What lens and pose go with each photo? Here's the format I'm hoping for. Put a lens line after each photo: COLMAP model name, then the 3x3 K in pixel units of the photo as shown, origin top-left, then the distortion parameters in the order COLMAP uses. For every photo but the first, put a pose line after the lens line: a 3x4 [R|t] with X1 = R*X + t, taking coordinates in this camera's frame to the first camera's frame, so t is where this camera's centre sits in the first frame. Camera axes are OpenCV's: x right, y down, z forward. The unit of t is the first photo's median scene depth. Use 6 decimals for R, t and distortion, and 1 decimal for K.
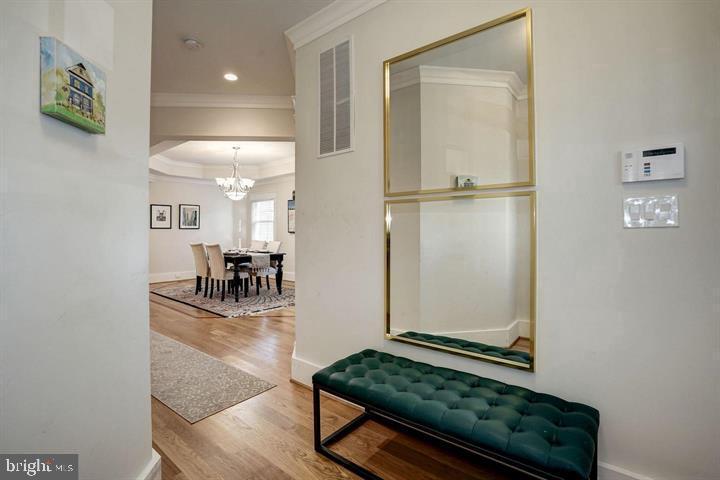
lens RADIAL K [[335.2, 0, 354.5], [0, 335.2, 233.9], [0, 0, 1]] dist [-0.038656, 0.000120]
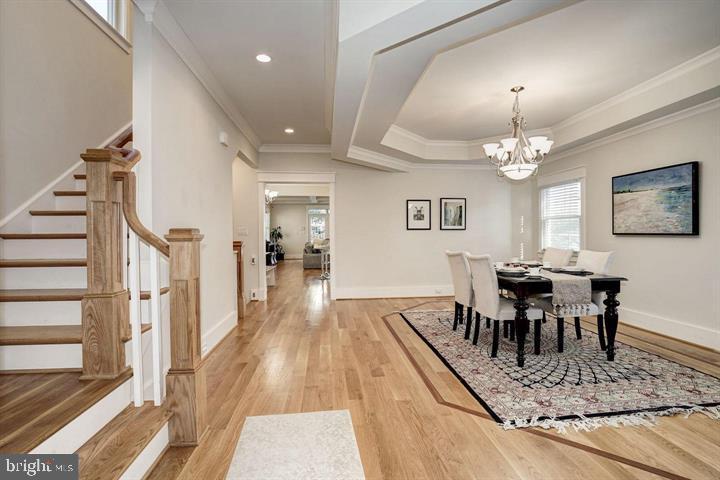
lens RADIAL K [[335.2, 0, 354.5], [0, 335.2, 233.9], [0, 0, 1]] dist [-0.038656, 0.000120]
pose [[0.705913, -0.002414, -0.708295, -0.149736], [-0.000617, 0.999992, -0.004022, -0.003195], [0.708299, 0.003276, 0.705905, 0.394462]]
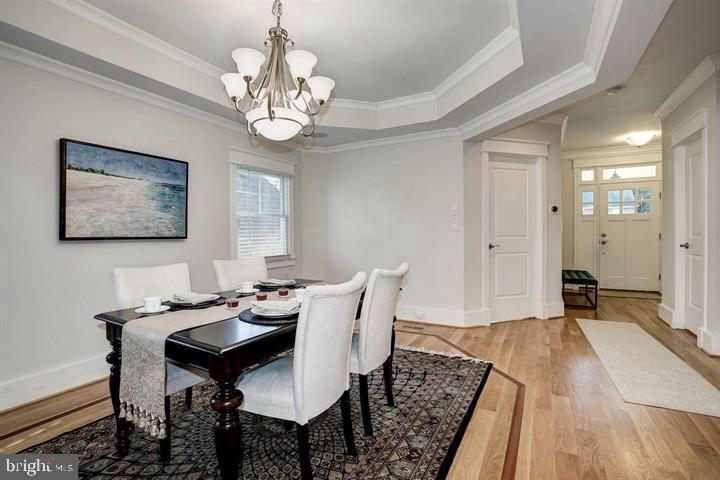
lens RADIAL K [[339.0, 0, 362.2], [0, 339.0, 234.7], [0, 0, 1]] dist [-0.000983, -0.000005]
pose [[-0.202612, -0.012198, 0.979183, -0.737492], [0.004869, 0.999898, 0.013464, -0.015783], [-0.979247, 0.007496, -0.202532, 1.024496]]
